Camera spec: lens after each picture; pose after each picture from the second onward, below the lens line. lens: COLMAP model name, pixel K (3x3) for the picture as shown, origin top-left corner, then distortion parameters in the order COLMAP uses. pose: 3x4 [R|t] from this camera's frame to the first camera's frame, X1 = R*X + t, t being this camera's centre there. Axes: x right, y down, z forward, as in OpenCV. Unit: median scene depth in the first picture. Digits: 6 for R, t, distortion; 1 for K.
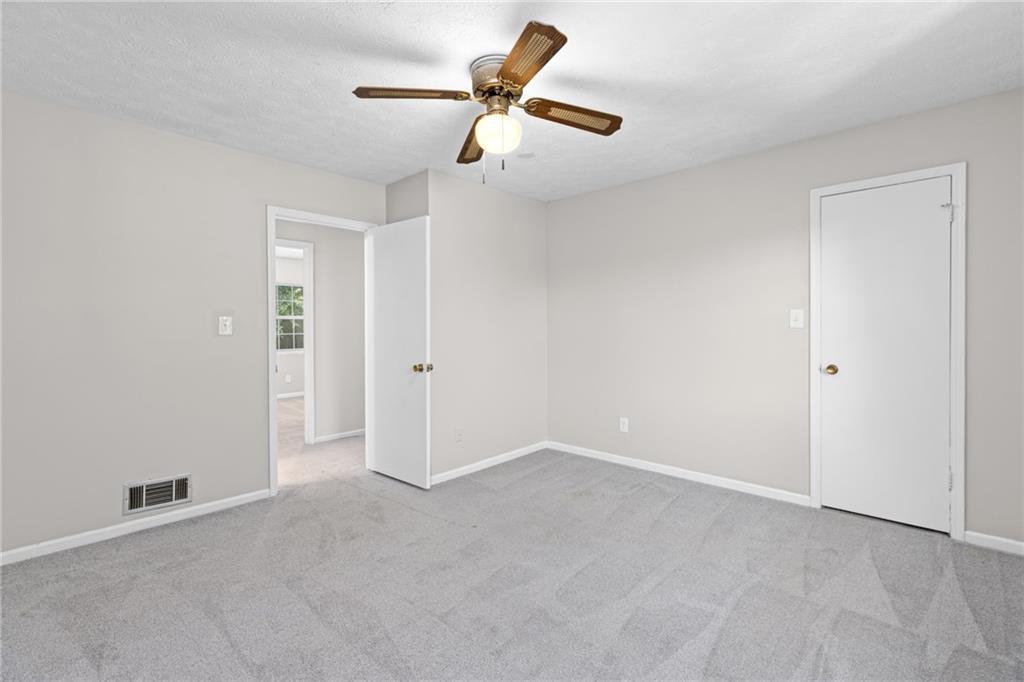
lens RADIAL K [[458.2, 0, 514.0], [0, 458.2, 329.8], [0, 0, 1]] dist [0.002596, -0.000189]
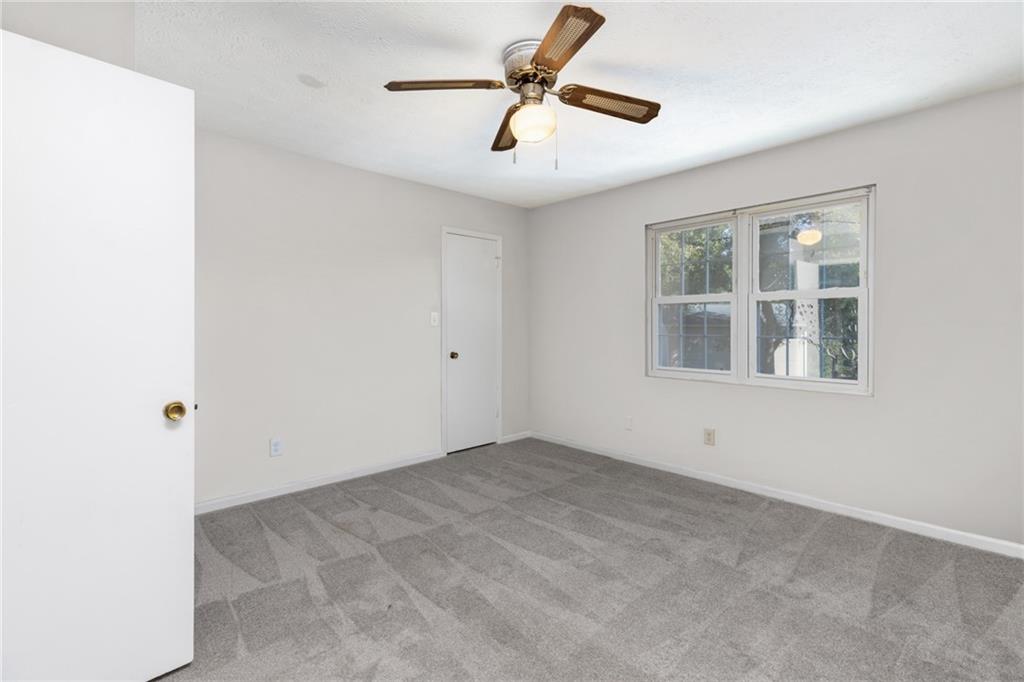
lens RADIAL K [[458.2, 0, 514.0], [0, 458.2, 329.8], [0, 0, 1]] dist [0.002596, -0.000189]
pose [[0.089007, -0.008009, 0.995999, -0.846186], [0.016664, 0.999840, 0.006551, 0.000671], [-0.995892, 0.016014, 0.089126, 0.806443]]
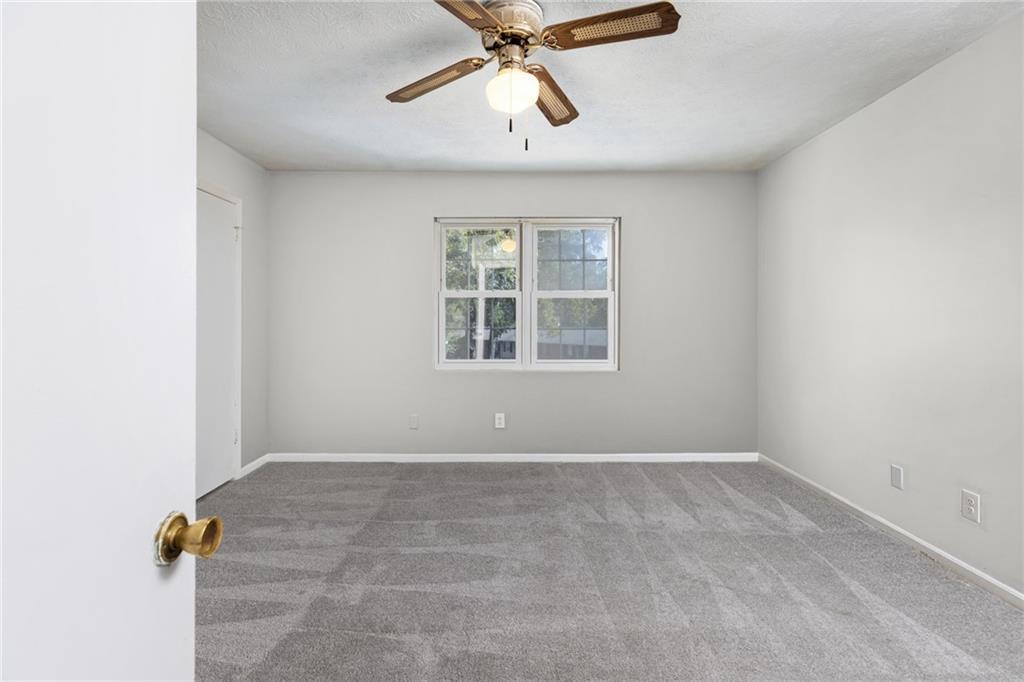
lens RADIAL K [[458.2, 0, 514.0], [0, 458.2, 329.8], [0, 0, 1]] dist [0.002596, -0.000189]
pose [[-0.659255, -0.020462, 0.751641, -0.578869], [0.012474, 0.999194, 0.038142, -0.017044], [-0.751816, 0.034521, -0.658469, 1.310892]]
